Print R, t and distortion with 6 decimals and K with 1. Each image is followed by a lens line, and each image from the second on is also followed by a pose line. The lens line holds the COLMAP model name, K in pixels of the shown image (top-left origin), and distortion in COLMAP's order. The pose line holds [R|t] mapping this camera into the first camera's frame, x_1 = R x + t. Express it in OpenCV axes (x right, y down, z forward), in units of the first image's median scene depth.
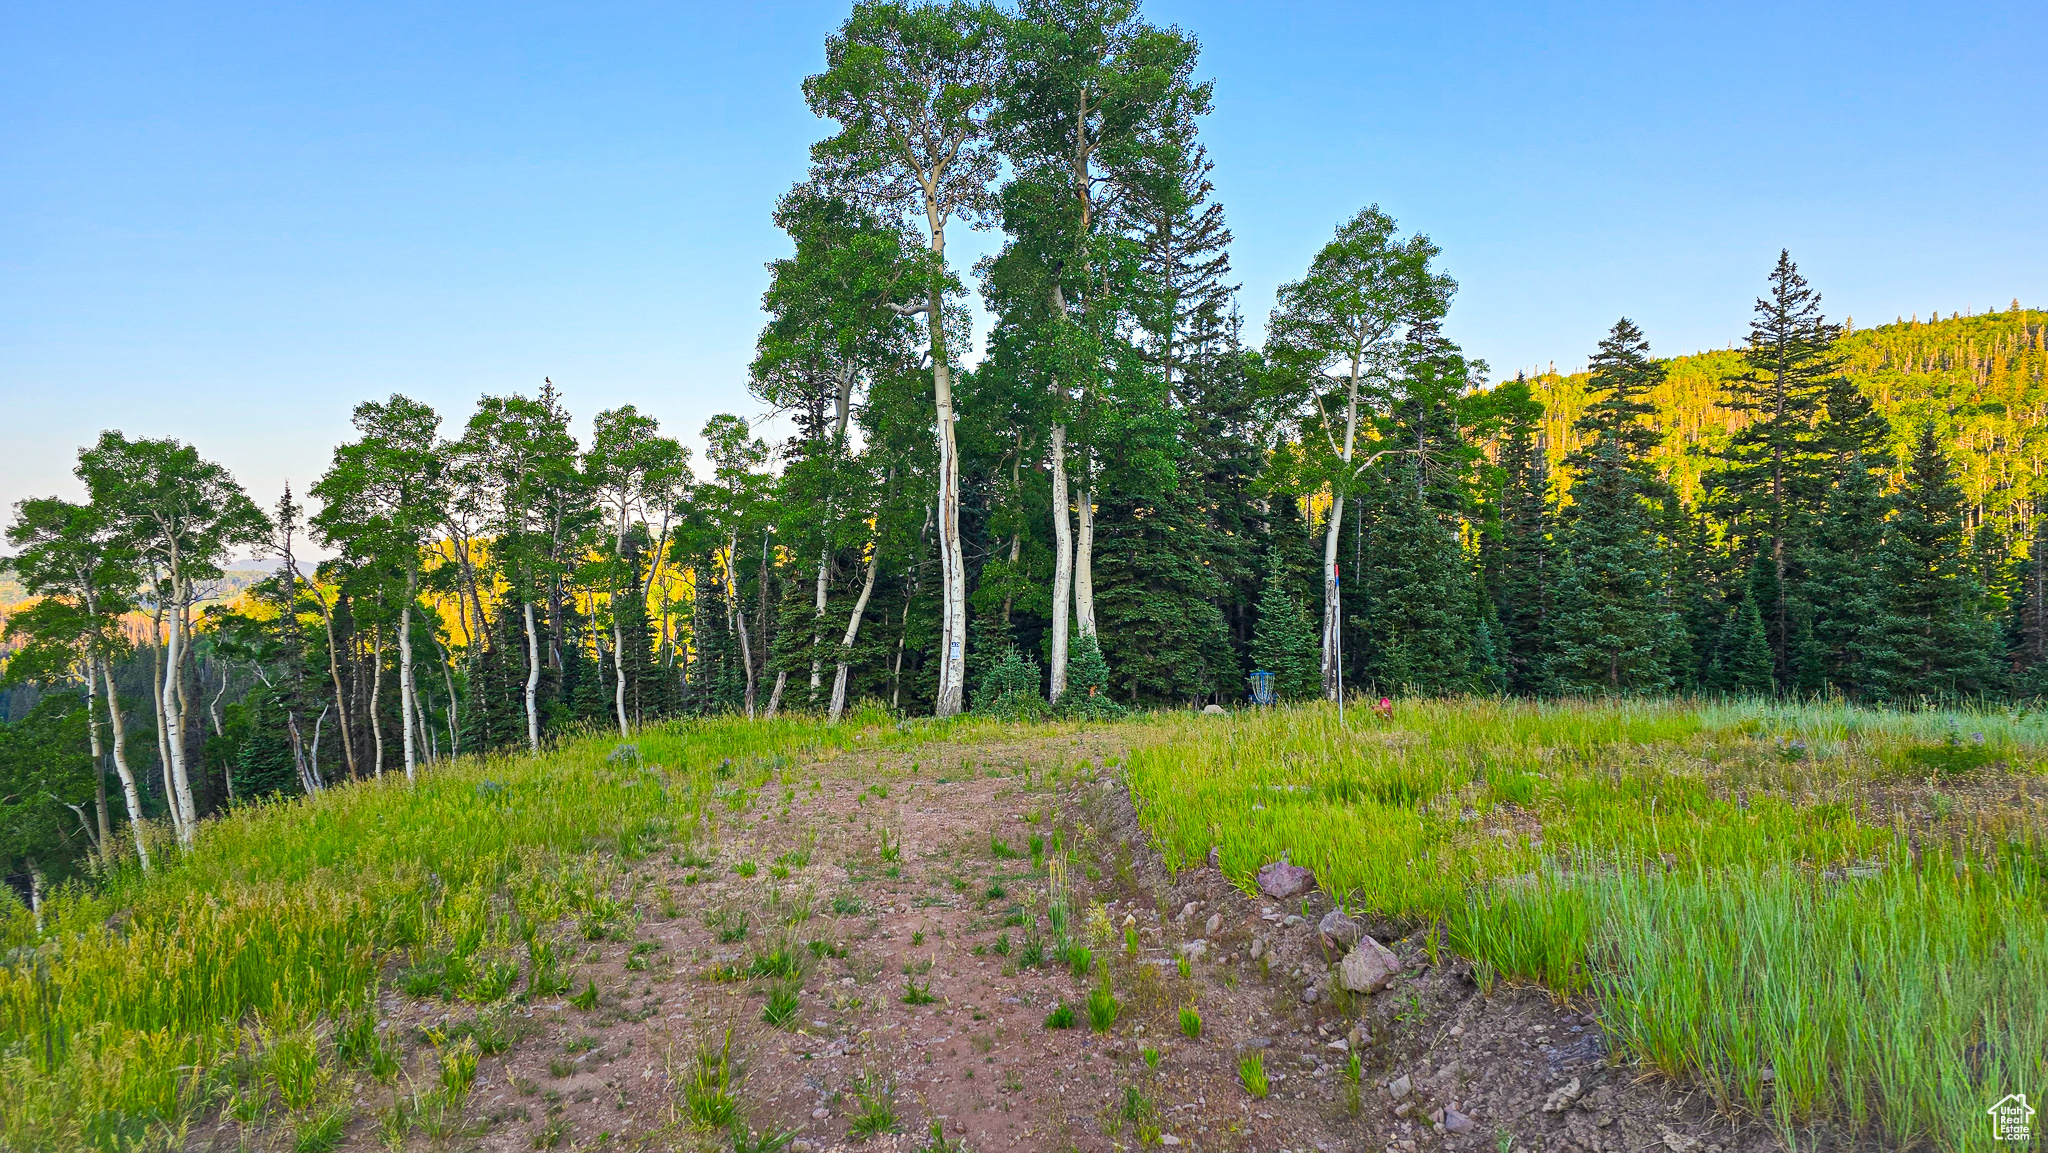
lens RADIAL K [[1379.3, 0, 1002.6], [0, 1379.3, 574.1], [0, 0, 1]] dist [0.060994, -0.051781]
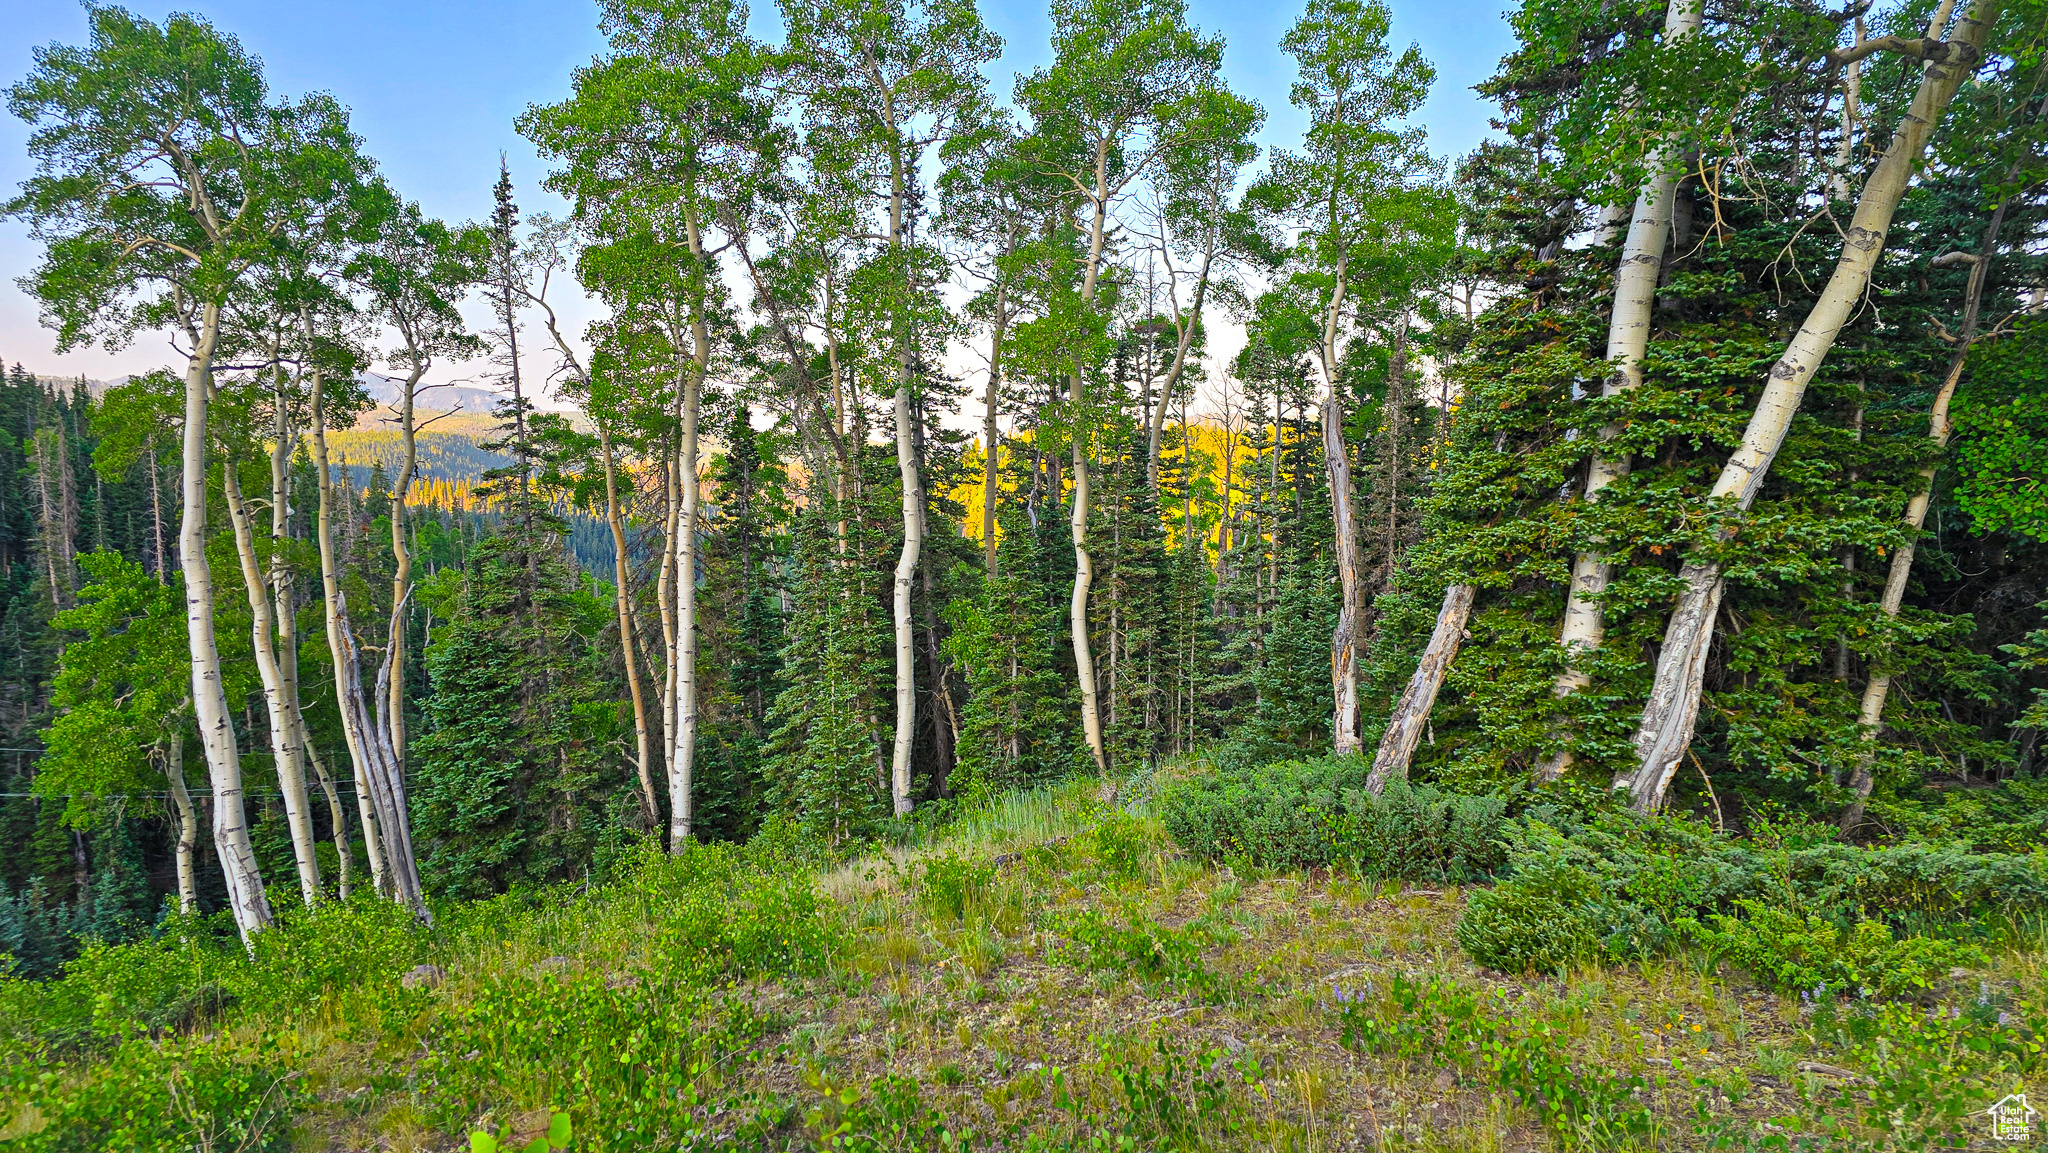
lens RADIAL K [[1379.3, 0, 996.1], [0, 1379.3, 567.3], [0, 0, 1]] dist [0.060994, -0.051781]
pose [[0.901721, 0.068920, -0.426789, -0.124888], [-0.037937, 0.996017, 0.080690, 0.047770], [0.430650, -0.056569, 0.900744, 0.704266]]
